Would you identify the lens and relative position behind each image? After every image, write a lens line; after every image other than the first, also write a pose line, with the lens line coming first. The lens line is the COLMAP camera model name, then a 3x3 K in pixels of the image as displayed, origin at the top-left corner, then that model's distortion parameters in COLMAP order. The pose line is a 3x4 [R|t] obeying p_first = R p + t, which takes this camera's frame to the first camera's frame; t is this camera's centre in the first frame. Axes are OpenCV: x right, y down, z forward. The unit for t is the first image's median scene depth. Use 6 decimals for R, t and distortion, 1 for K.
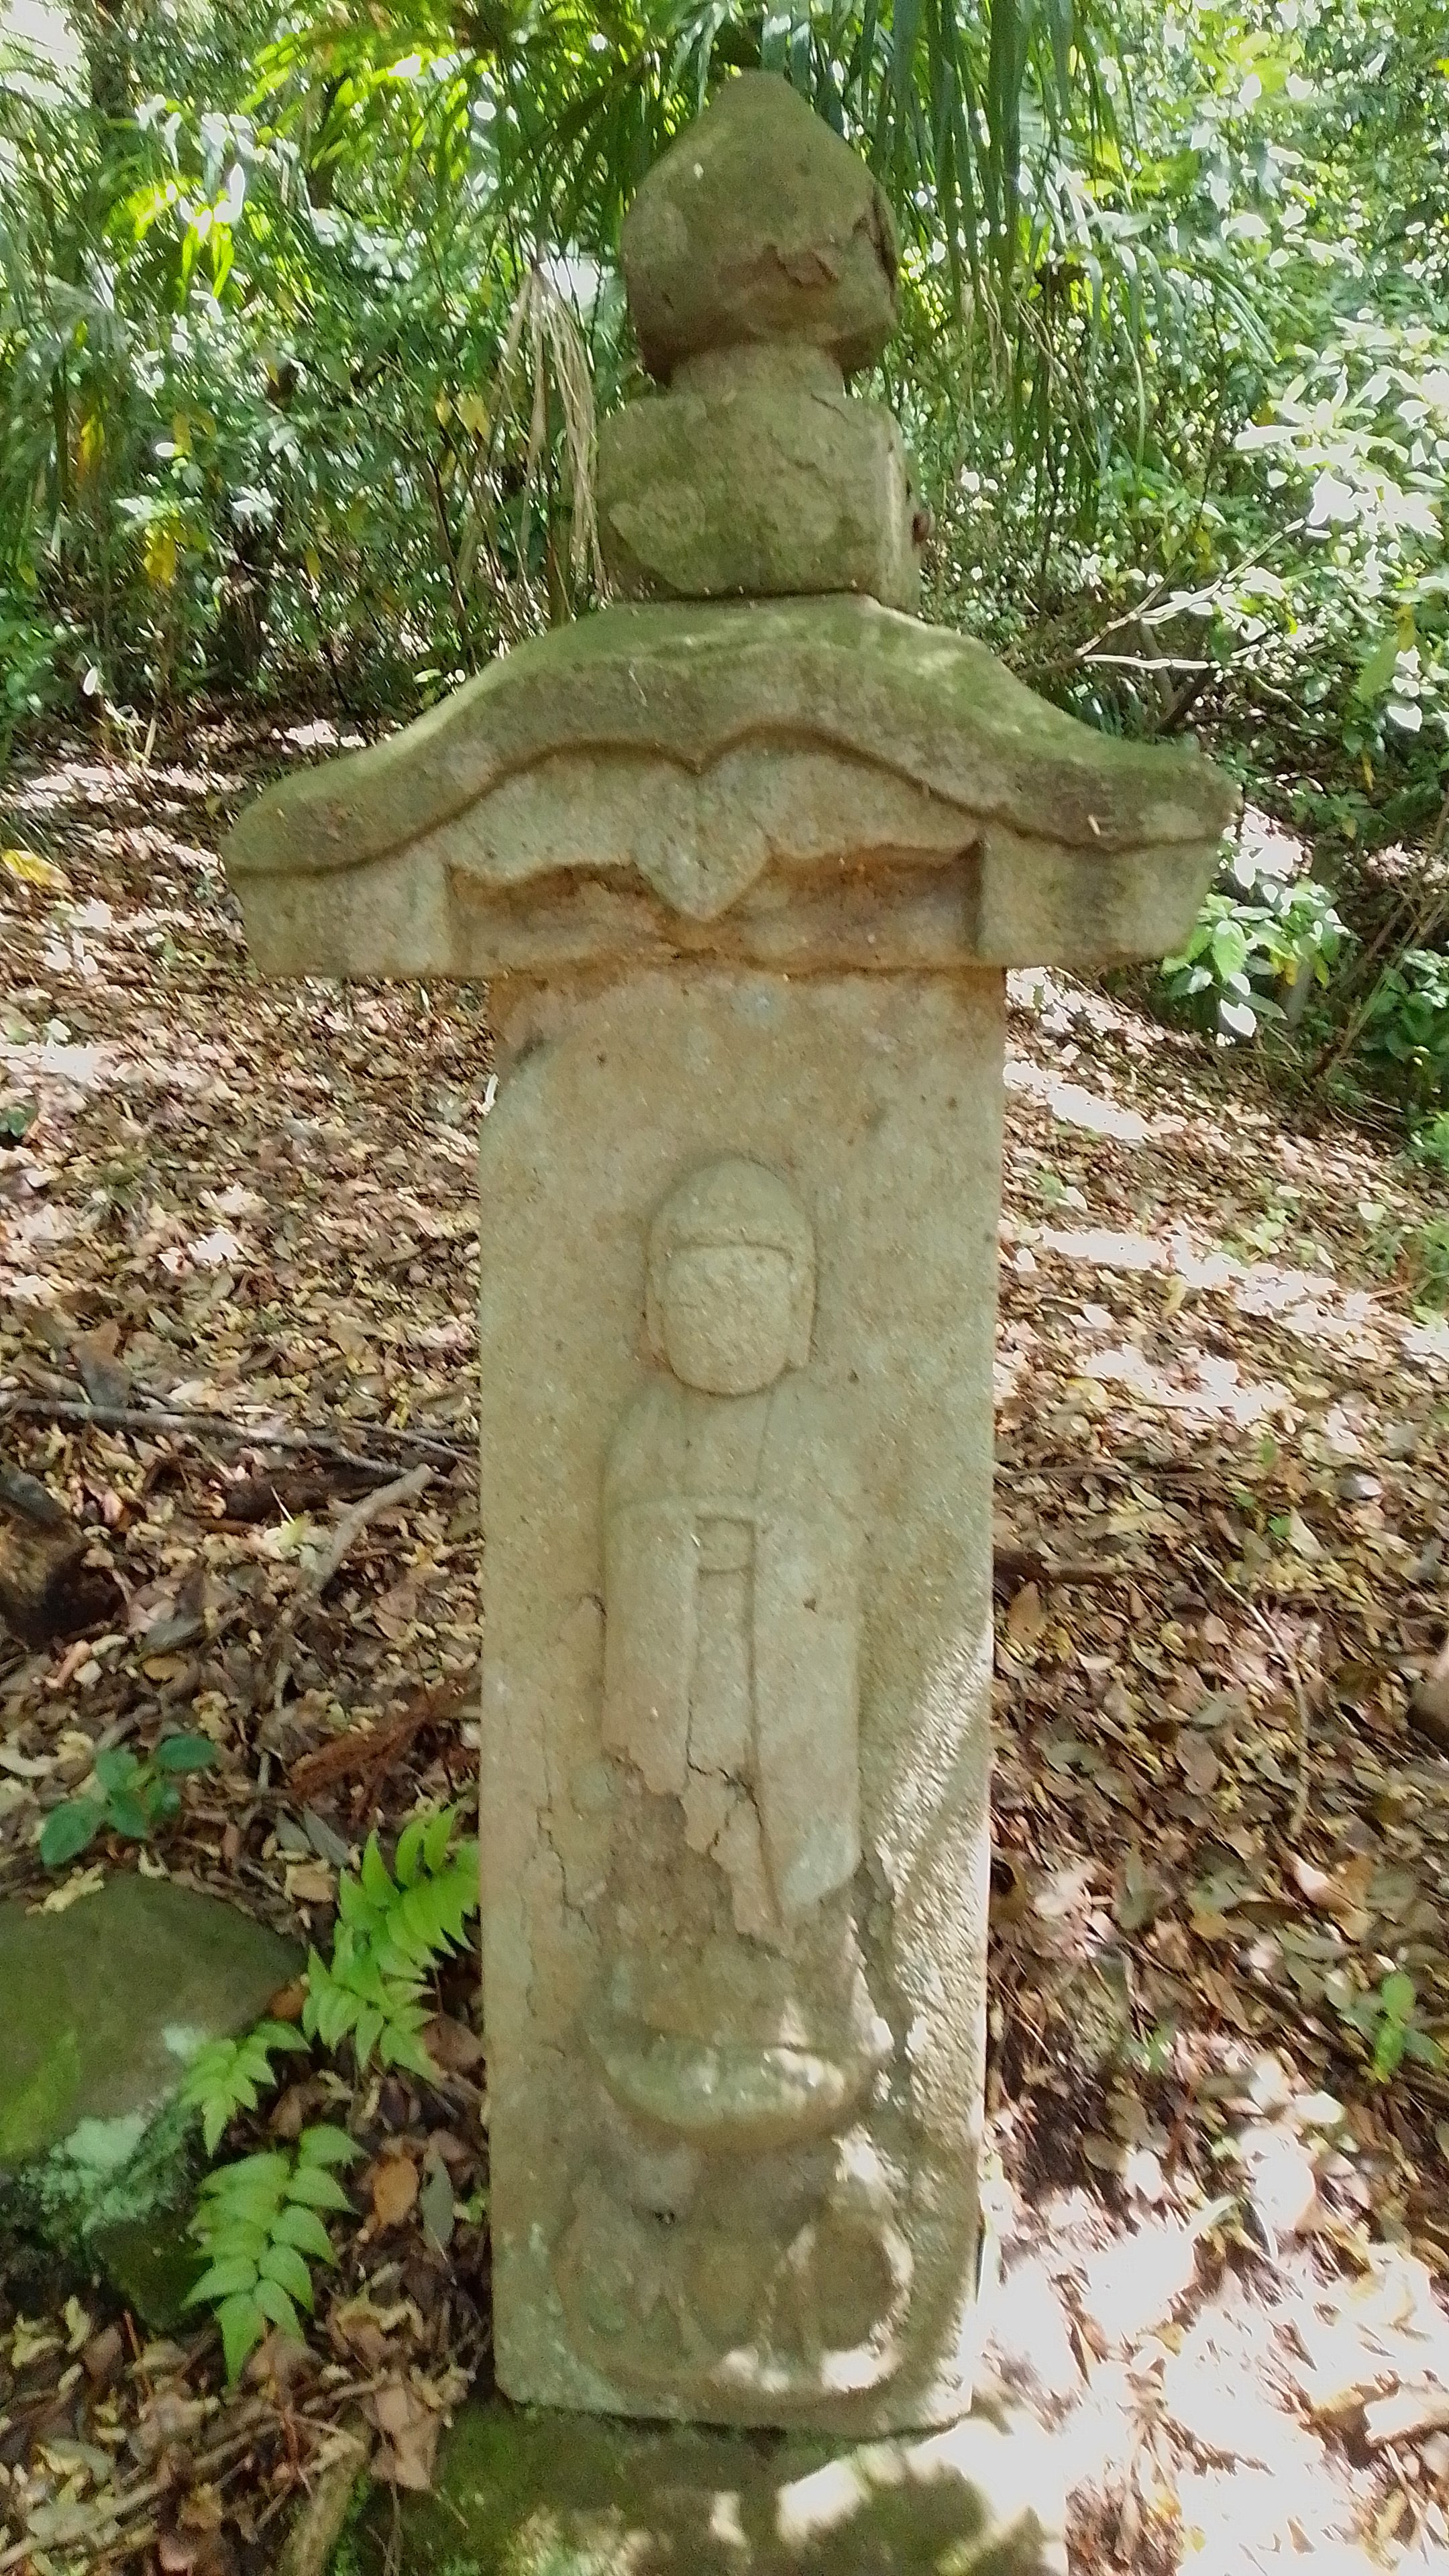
lens RADIAL K [[1794.4, 0, 686.2], [0, 1794.4, 1286.9], [0, 0, 1]] dist [0.107175, -0.155572]
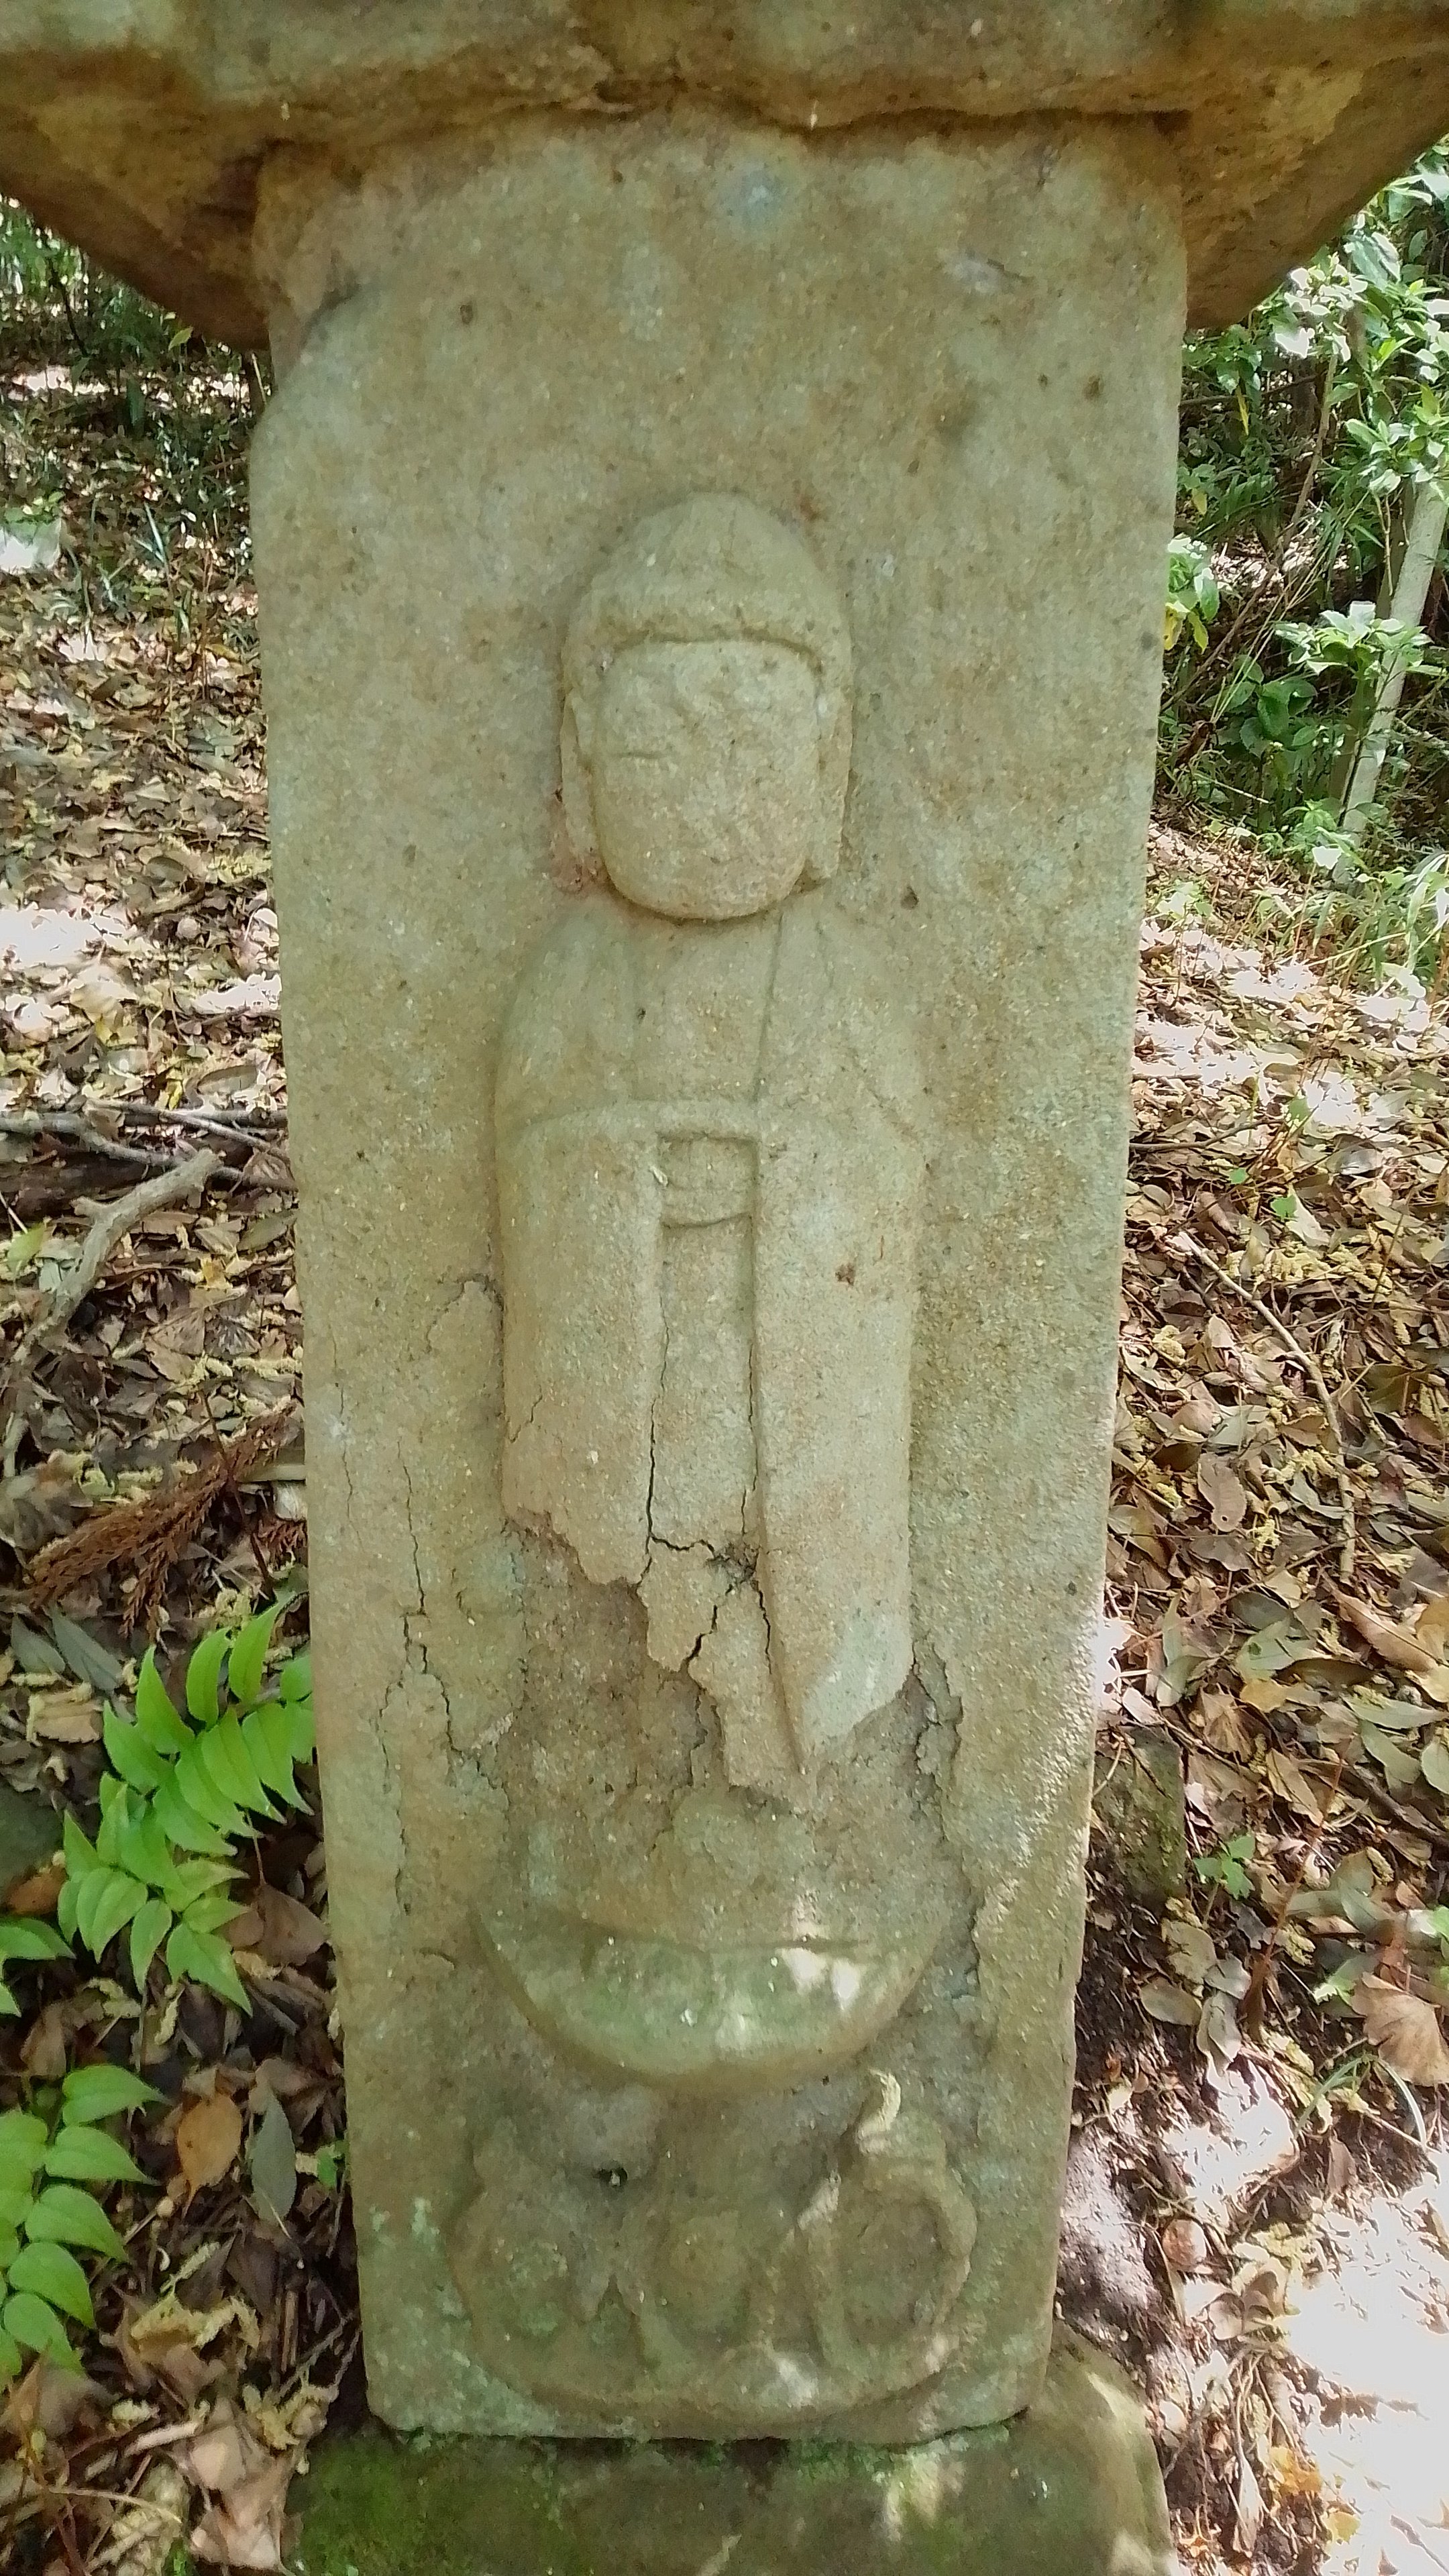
lens RADIAL K [[1794.4, 0, 686.2], [0, 1794.4, 1286.9], [0, 0, 1]] dist [0.107175, -0.155572]
pose [[0.993978, -0.031777, 0.104873, -0.037211], [0.017484, 0.990760, 0.134498, 0.074041], [-0.108178, -0.131855, 0.985349, 0.306434]]
